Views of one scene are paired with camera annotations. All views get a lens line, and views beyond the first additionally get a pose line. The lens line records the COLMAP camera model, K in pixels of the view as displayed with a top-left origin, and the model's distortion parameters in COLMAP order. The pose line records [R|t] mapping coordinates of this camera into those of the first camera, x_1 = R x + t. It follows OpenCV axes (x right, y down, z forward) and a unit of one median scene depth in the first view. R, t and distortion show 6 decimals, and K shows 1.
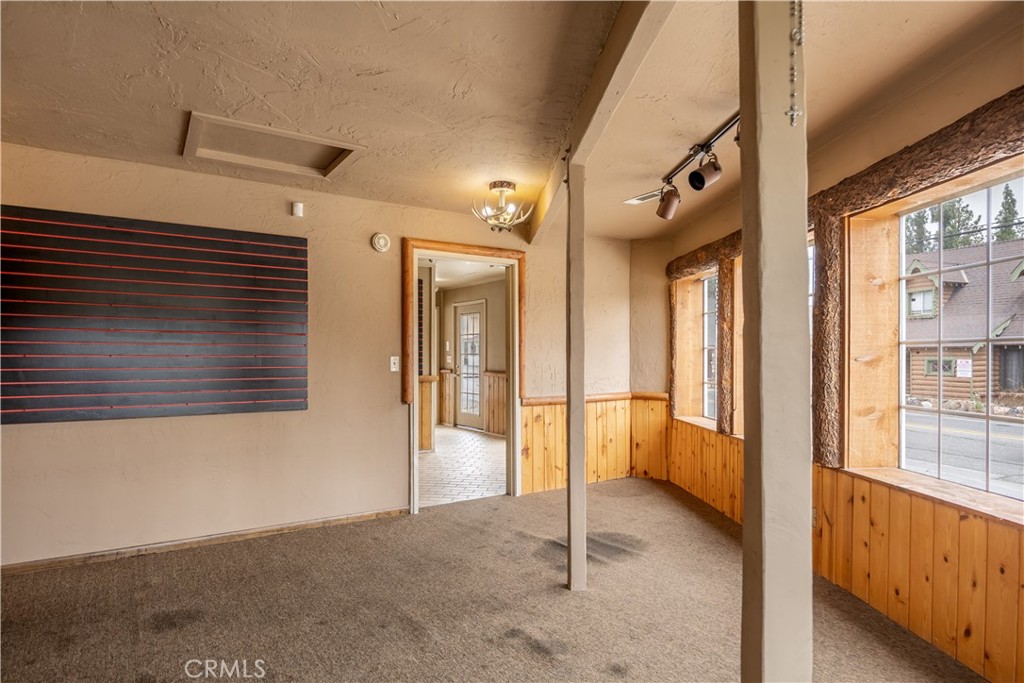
lens RADIAL K [[581.4, 0, 511.3], [0, 581.4, 350.3], [0, 0, 1]] dist [-0.008262, -0.000573]
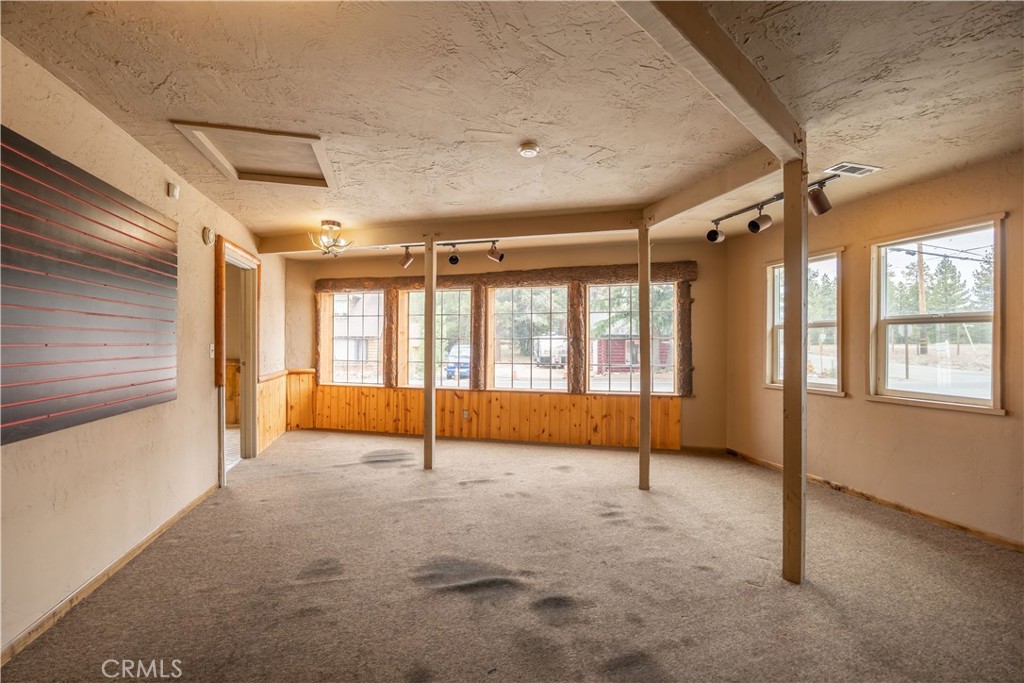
lens RADIAL K [[452.5, 0, 512.8], [0, 452.5, 340.9], [0, 0, 1]] dist [-0.020376, -0.000357]
pose [[0.289814, 0.002848, 0.957079, -0.931657], [-0.010766, 0.999942, 0.000284, -0.002385], [-0.957023, -0.010386, 0.289827, 0.254984]]
